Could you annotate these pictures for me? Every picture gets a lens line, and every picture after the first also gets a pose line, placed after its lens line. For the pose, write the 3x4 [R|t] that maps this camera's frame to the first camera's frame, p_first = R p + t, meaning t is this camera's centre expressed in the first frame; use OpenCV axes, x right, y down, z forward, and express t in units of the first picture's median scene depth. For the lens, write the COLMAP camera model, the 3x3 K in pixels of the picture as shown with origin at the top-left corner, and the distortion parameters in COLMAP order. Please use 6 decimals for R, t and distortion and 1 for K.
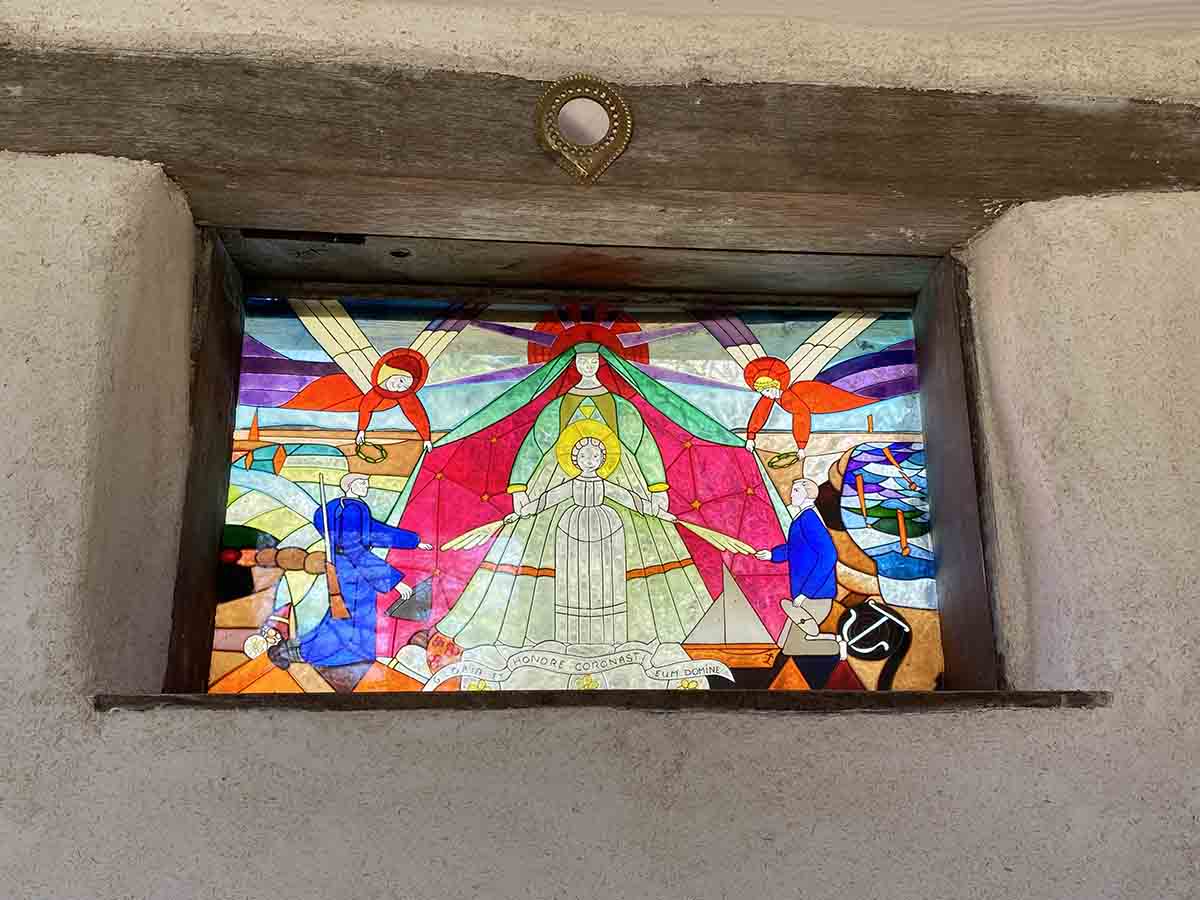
lens RADIAL K [[1202.9, 0, 603.5], [0, 1202.9, 447.1], [0, 0, 1]] dist [0.015945, 0.000000]
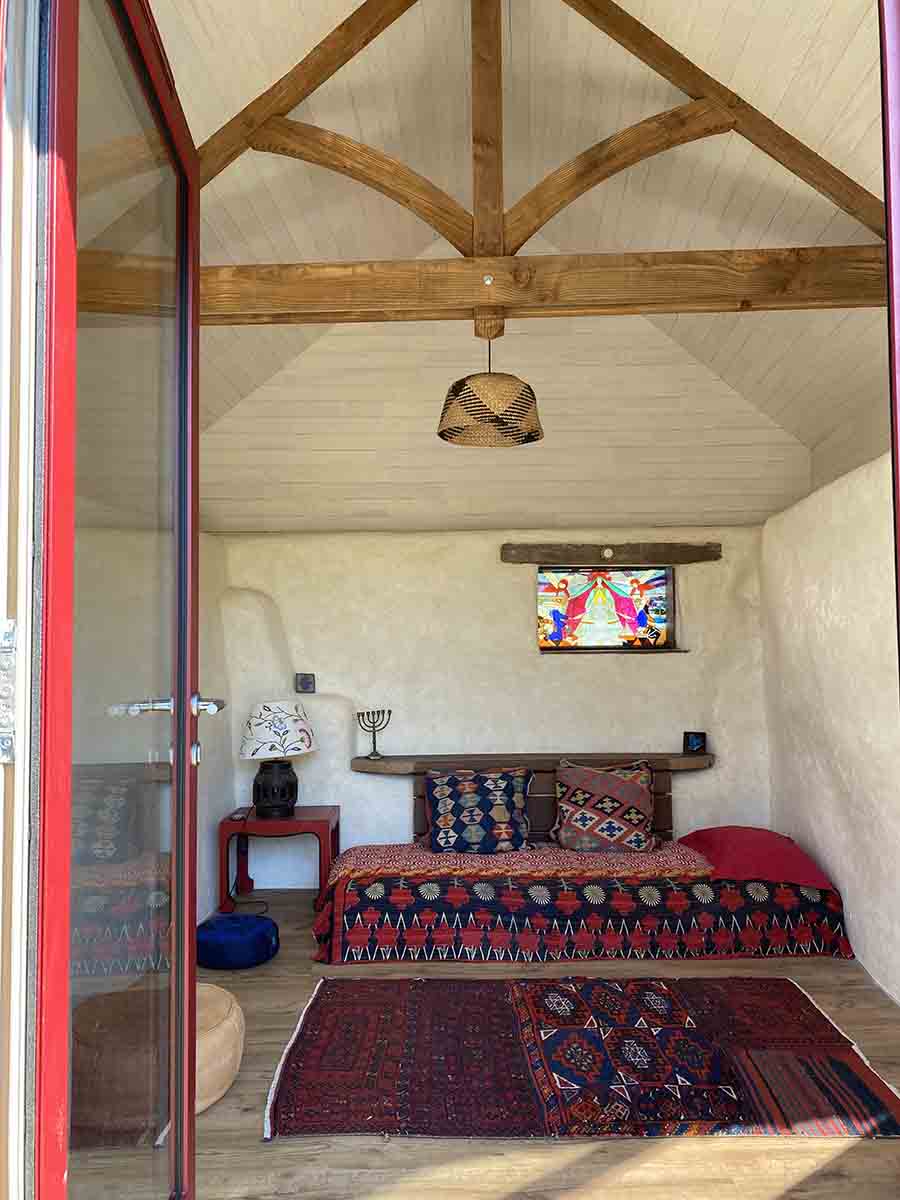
lens RADIAL K [[919.0, 0, 437.7], [0, 919.0, 603.1], [0, 0, 1]] dist [-0.005480, 0.000210]
pose [[0.999968, -0.007616, 0.002348, -0.718939], [0.006781, 0.967885, 0.251301, -0.977400], [-0.004187, -0.251277, 0.967906, -2.818195]]
